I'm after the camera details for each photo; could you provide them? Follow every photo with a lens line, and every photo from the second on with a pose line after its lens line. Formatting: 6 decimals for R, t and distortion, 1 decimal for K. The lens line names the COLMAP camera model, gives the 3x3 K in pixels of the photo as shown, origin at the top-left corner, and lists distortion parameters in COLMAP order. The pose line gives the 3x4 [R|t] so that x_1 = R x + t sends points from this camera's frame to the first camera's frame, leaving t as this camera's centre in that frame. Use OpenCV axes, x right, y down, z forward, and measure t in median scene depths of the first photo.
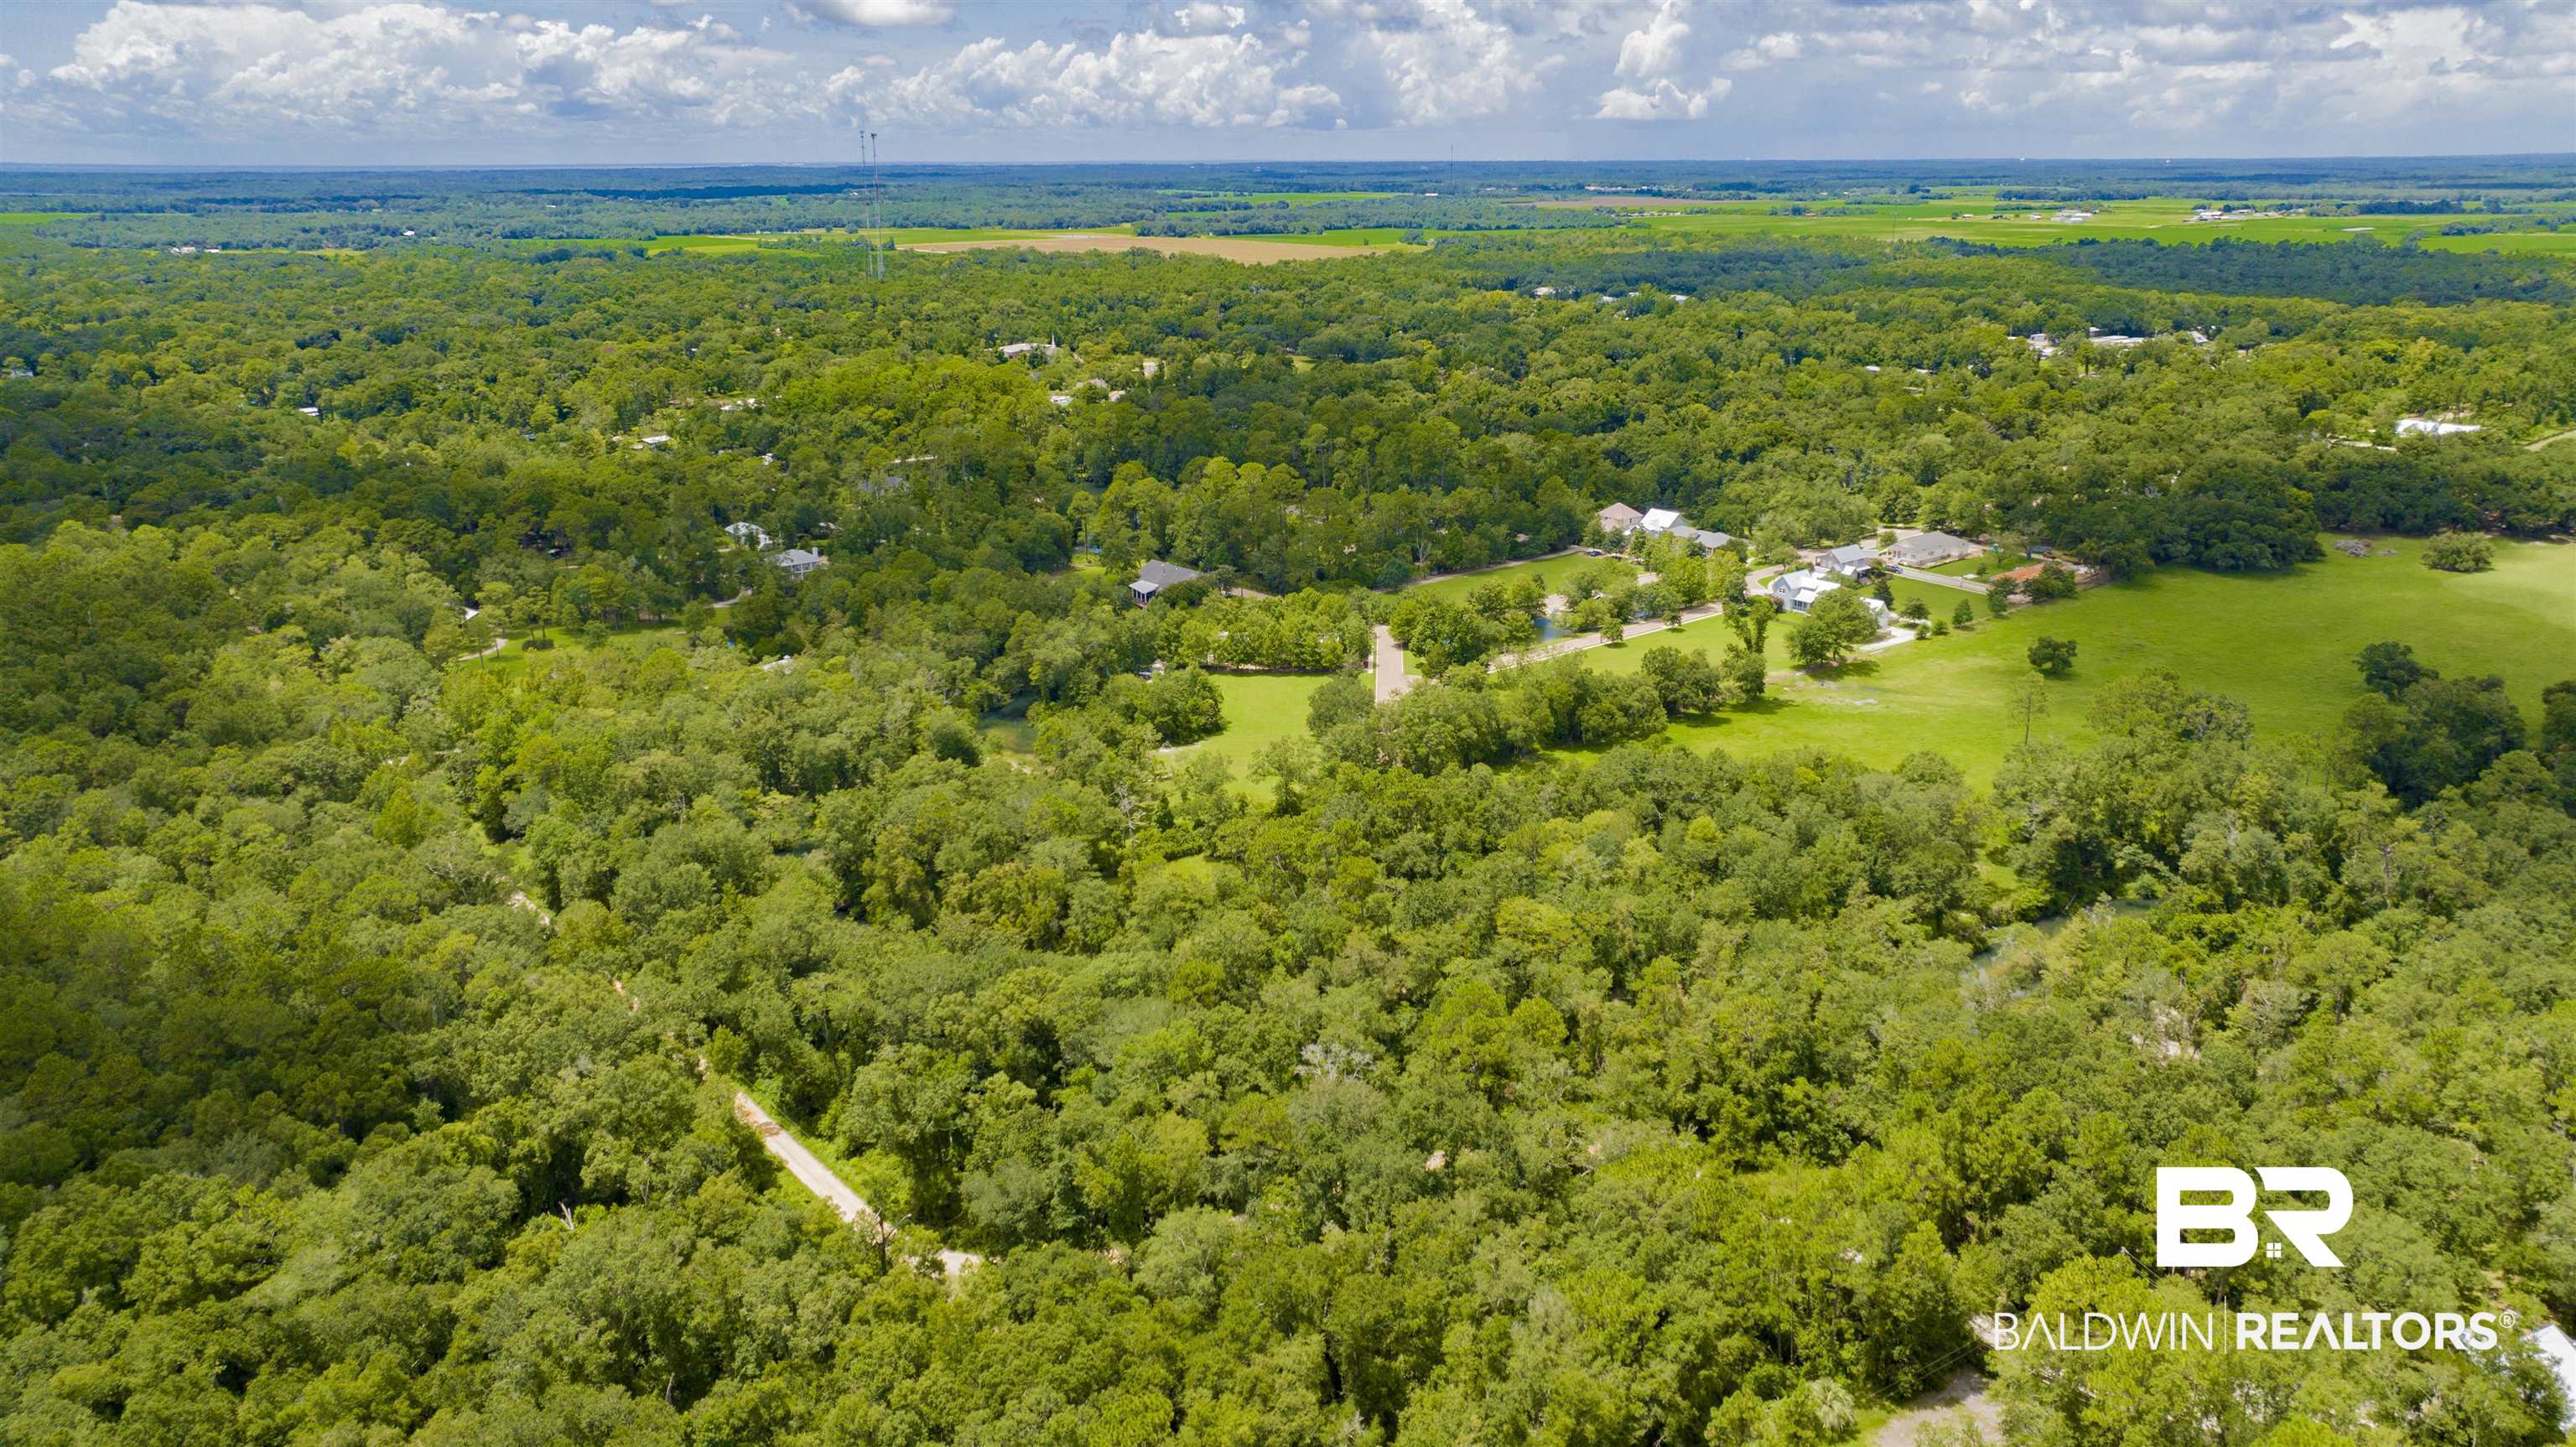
lens RADIAL K [[1830.3, 0, 1294.3], [0, 1830.3, 733.1], [0, 0, 1]] dist [-0.036395, 0.058414]
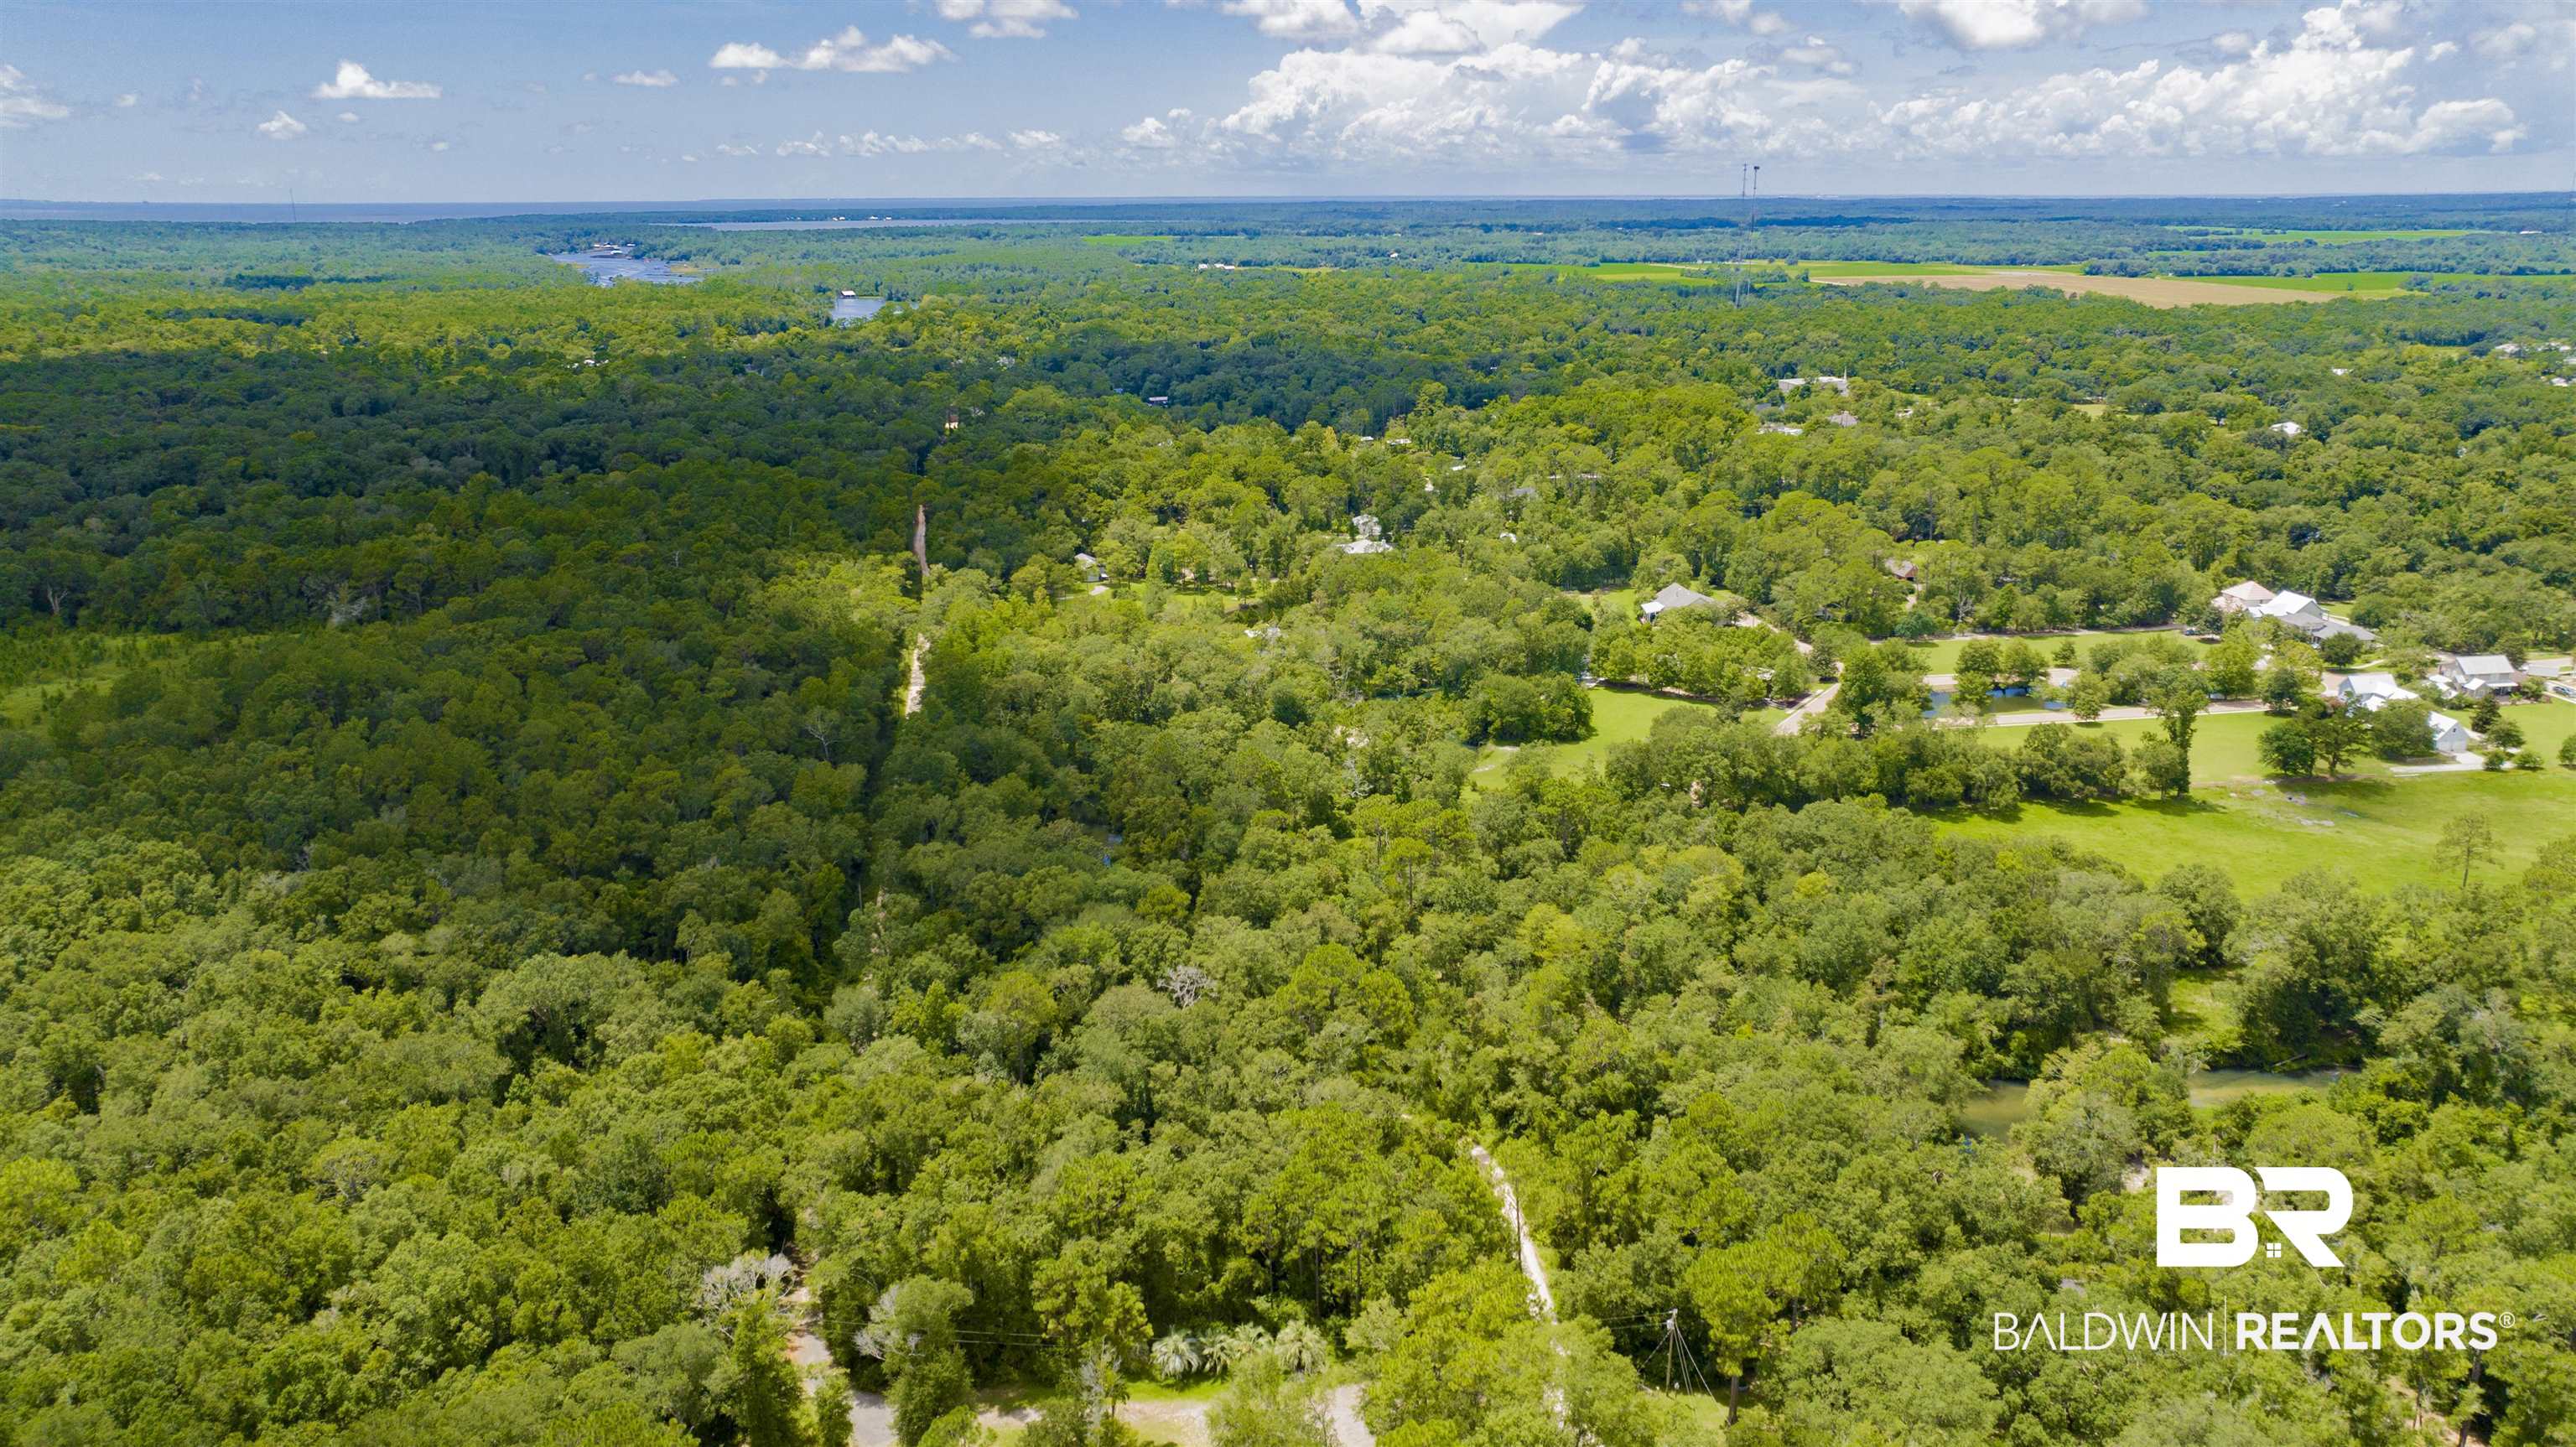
lens RADIAL K [[1830.3, 0, 1284.9], [0, 1830.3, 723.9], [0, 0, 1]] dist [-0.036395, 0.058414]
pose [[0.858182, 0.143569, -0.492861, 0.251643], [-0.153809, 0.987899, 0.019957, -0.004351], [0.489762, 0.058680, 0.869879, 0.011865]]
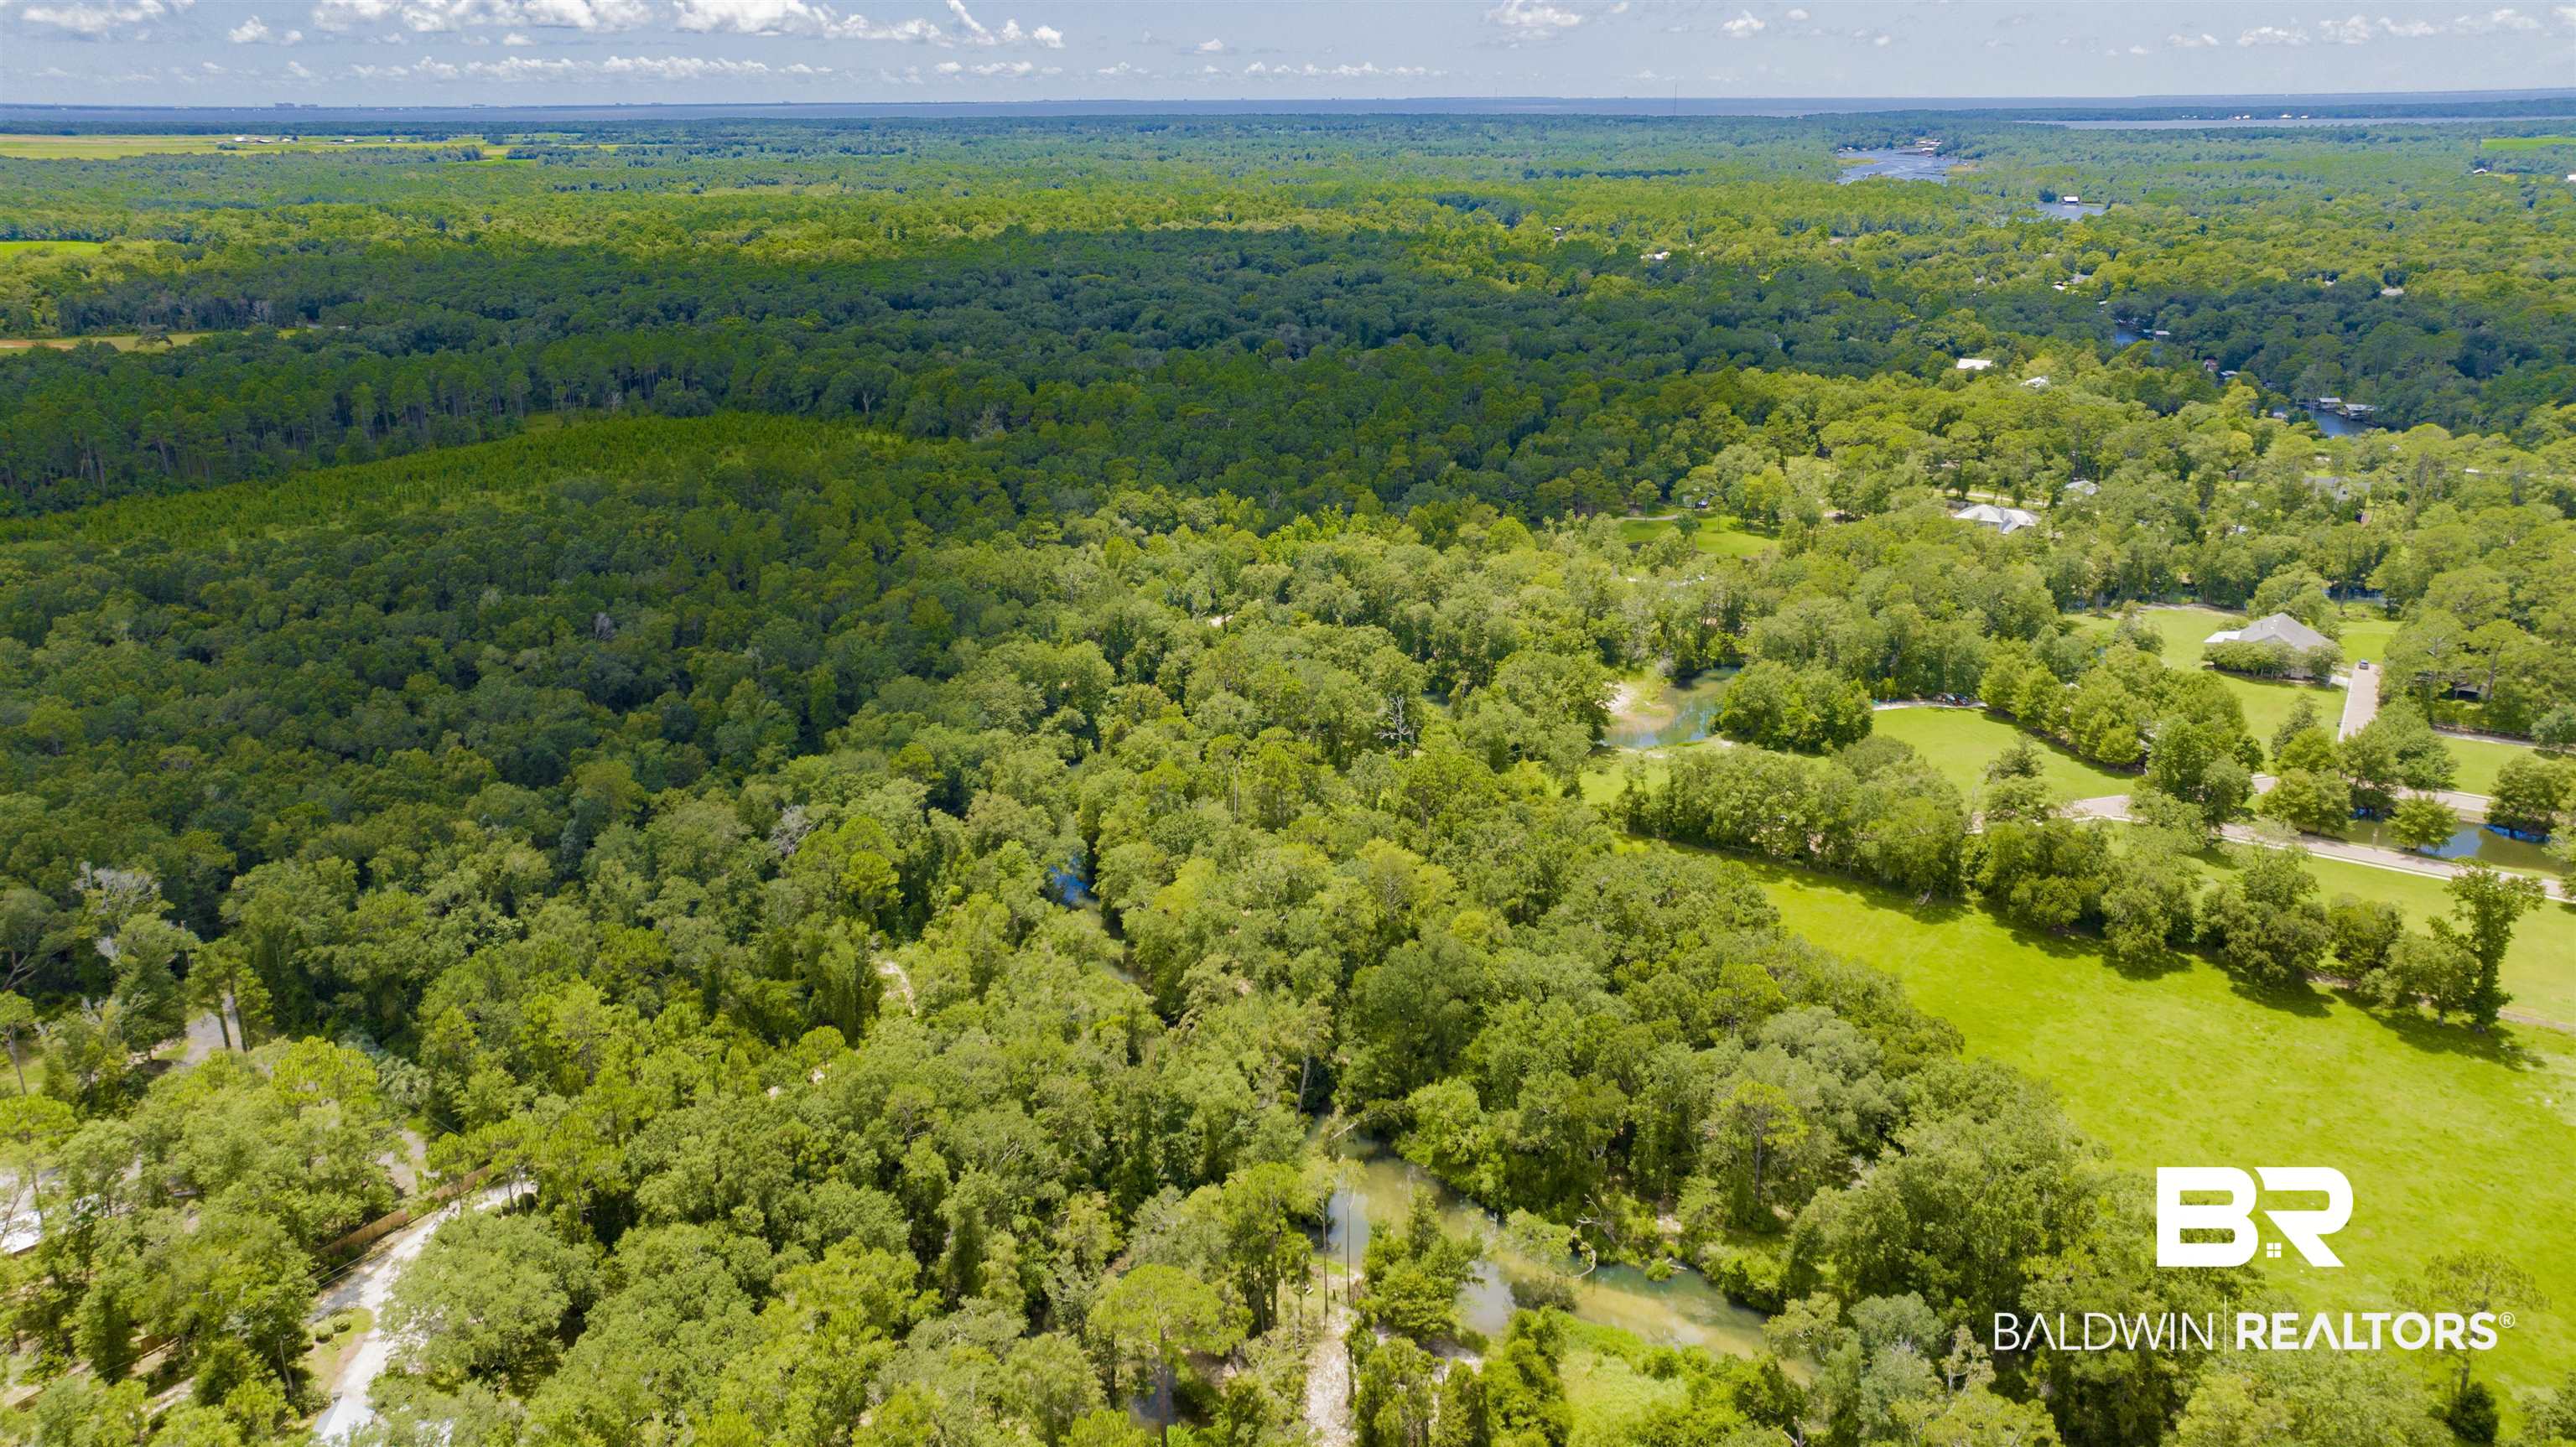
lens RADIAL K [[1830.3, 0, 1275.5], [0, 1830.3, 731.7], [0, 0, 1]] dist [-0.036395, 0.058414]
pose [[0.303434, 0.315631, -0.899058, 0.505544], [-0.282646, 0.930892, 0.231413, -0.106631], [0.909967, 0.183897, 0.371676, 0.339472]]
